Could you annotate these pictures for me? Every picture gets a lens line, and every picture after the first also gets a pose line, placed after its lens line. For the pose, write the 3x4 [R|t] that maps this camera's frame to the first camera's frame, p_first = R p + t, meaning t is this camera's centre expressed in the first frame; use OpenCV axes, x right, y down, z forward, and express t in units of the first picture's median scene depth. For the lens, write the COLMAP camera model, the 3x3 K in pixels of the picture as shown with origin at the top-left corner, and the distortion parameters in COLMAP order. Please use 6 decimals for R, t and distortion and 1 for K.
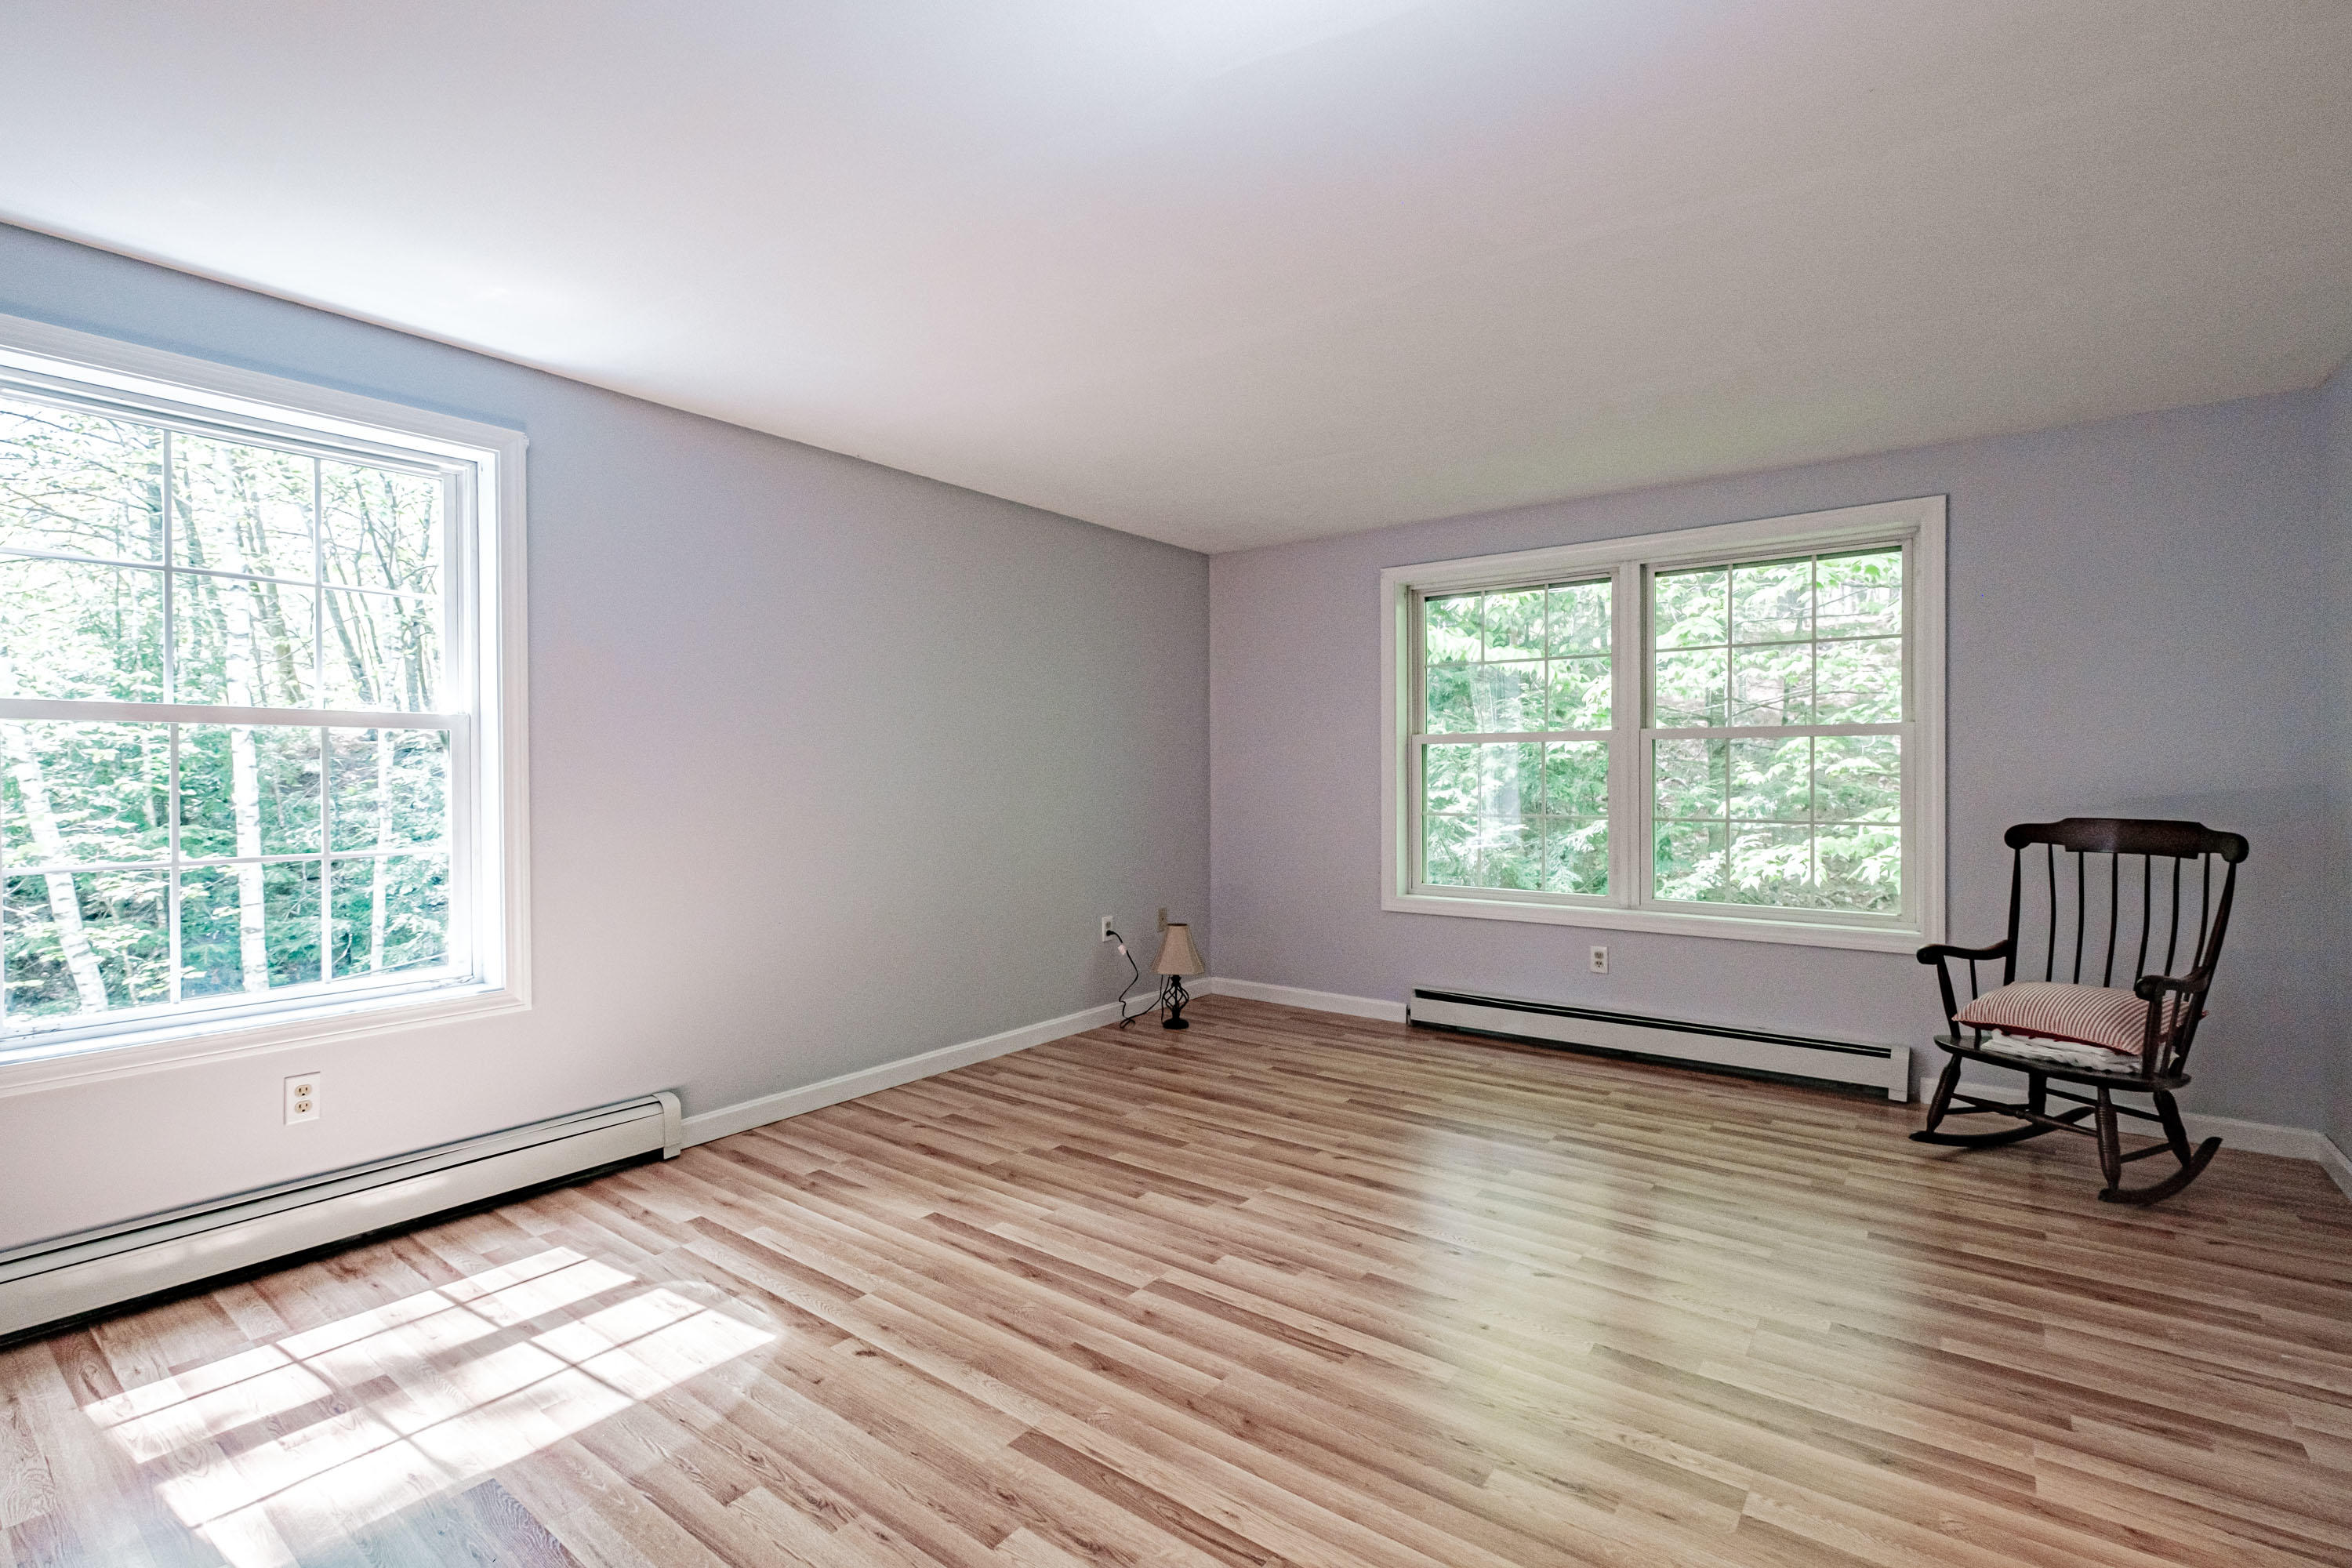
lens RADIAL K [[1043.0, 0, 1181.1], [0, 1043.0, 780.1], [0, 0, 1]] dist [-0.001480, -0.001014]
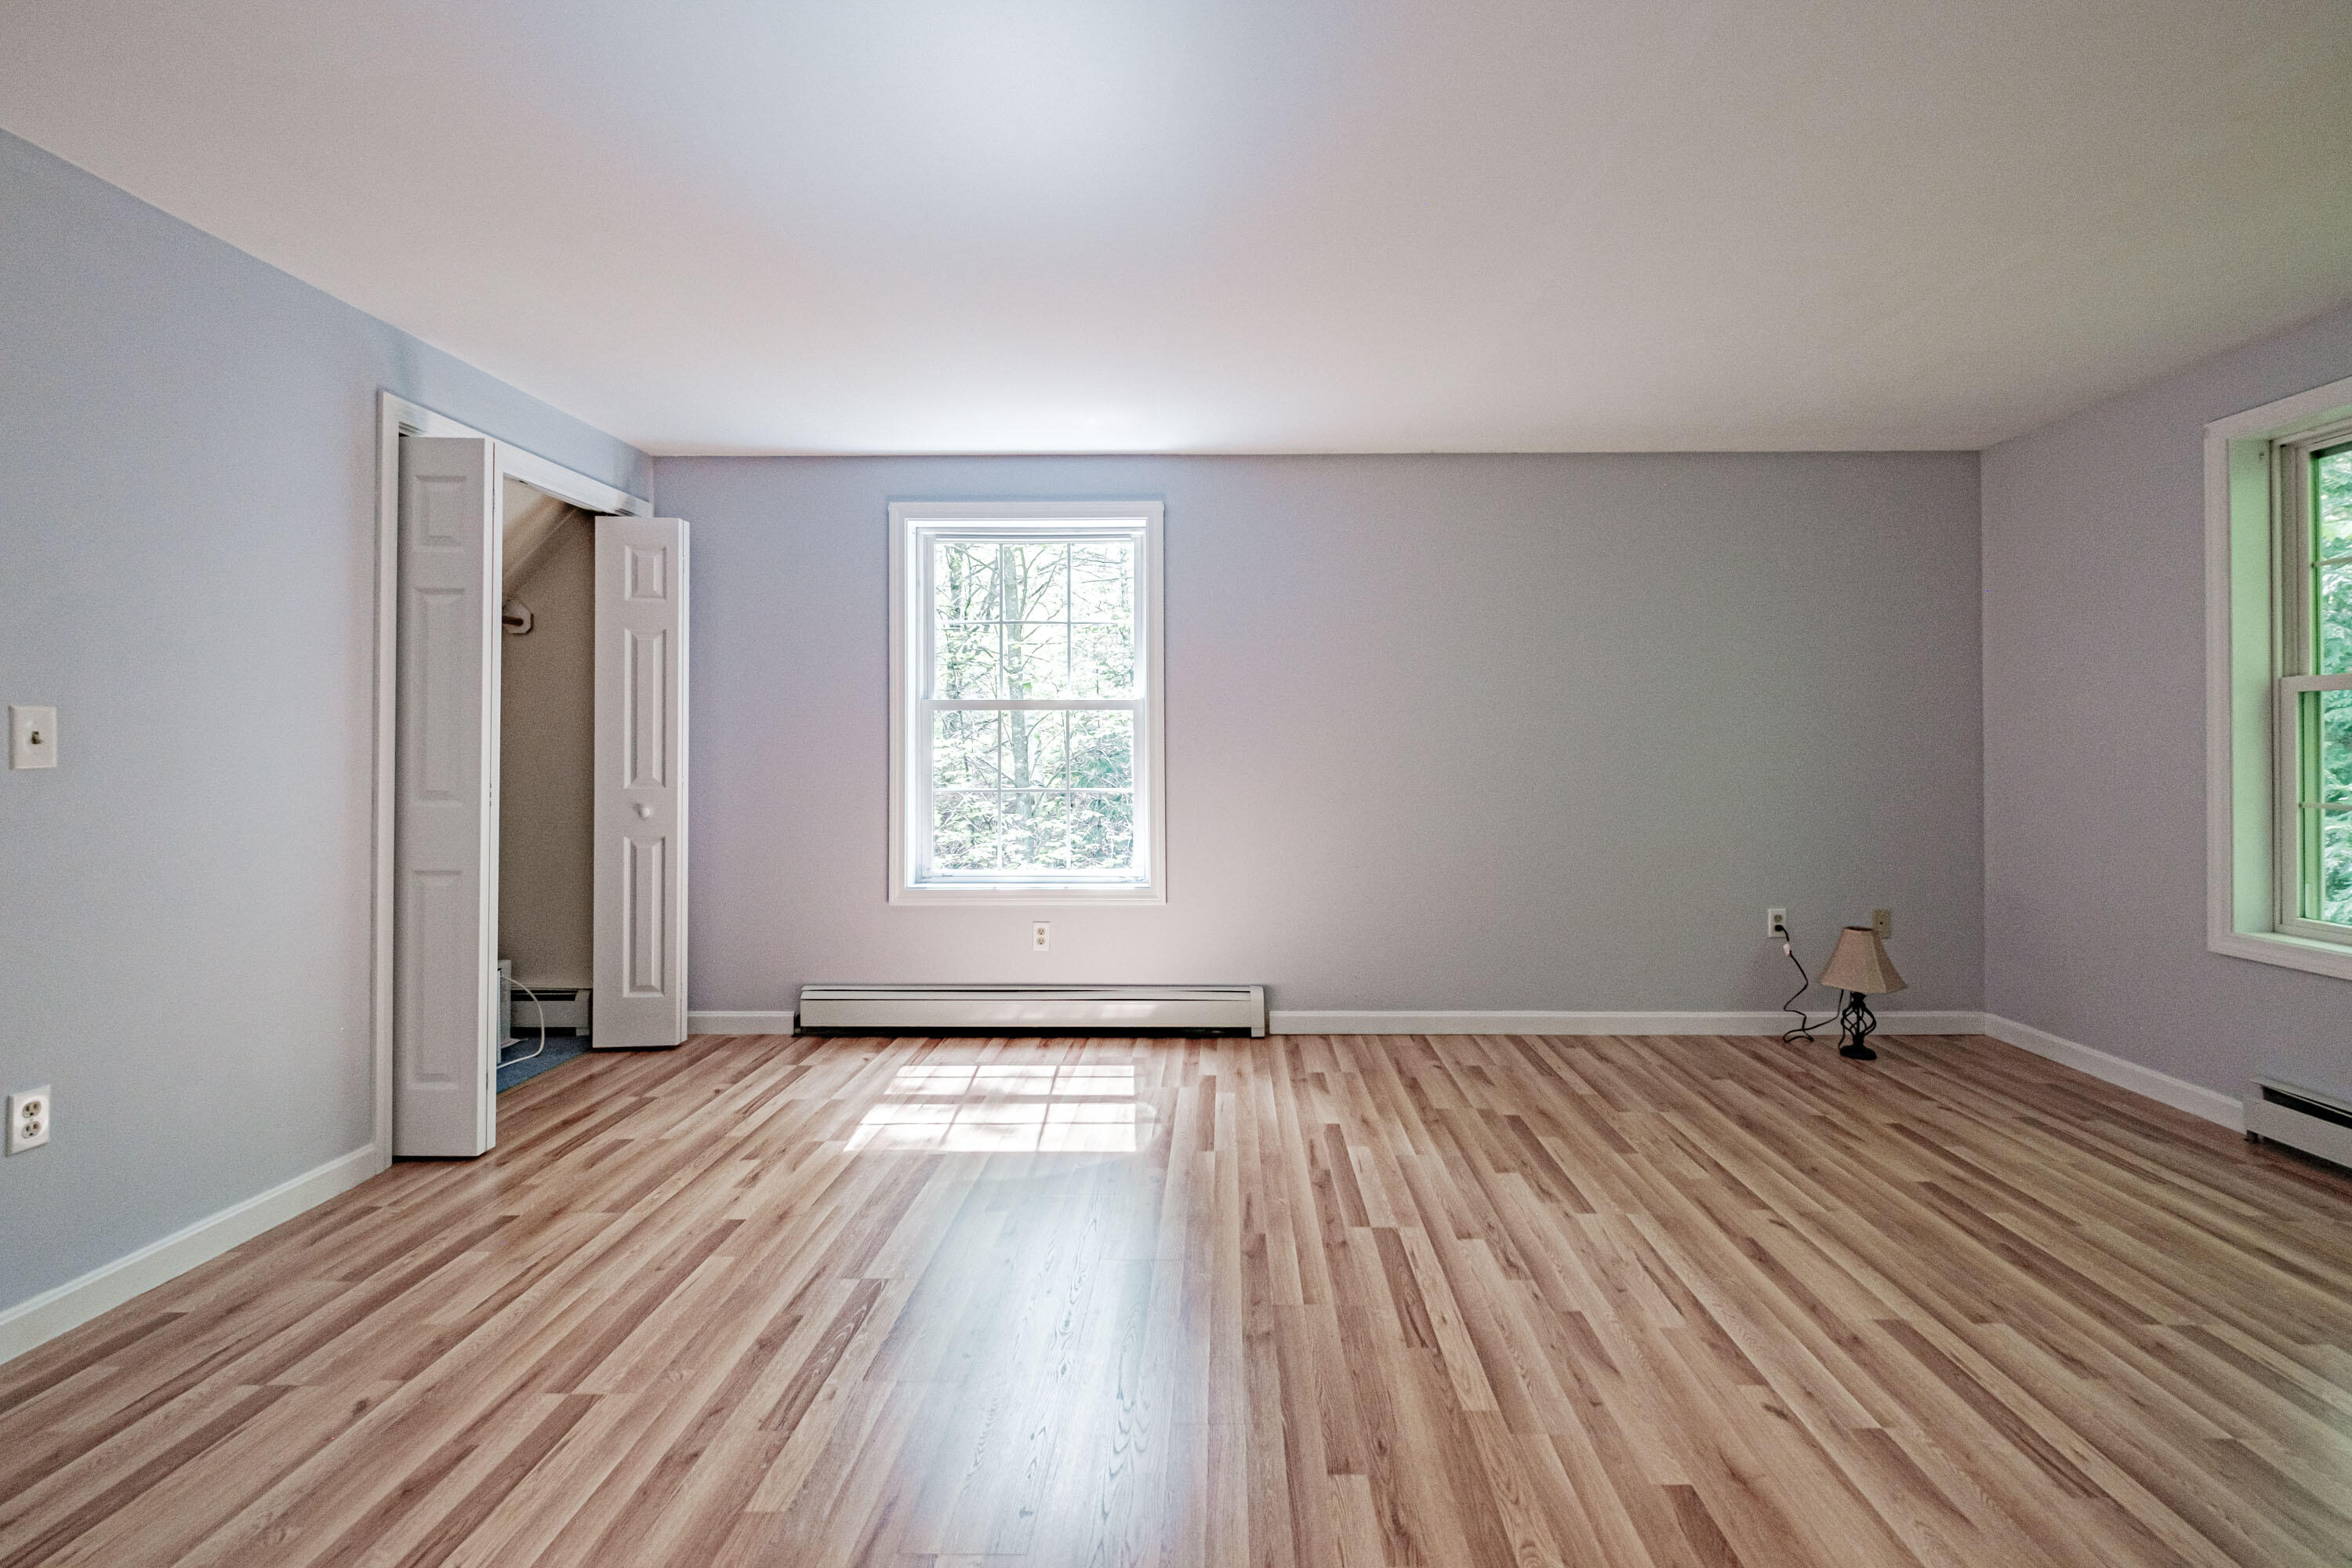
lens RADIAL K [[1043.0, 0, 1187.9], [0, 1043.0, 743.5], [0, 0, 1]] dist [-0.001480, -0.001014]
pose [[0.598186, 0.000060, -0.801357, 0.514808], [-0.008595, 0.999943, -0.006341, 0.009115], [0.801311, 0.010681, 0.598153, 0.167857]]
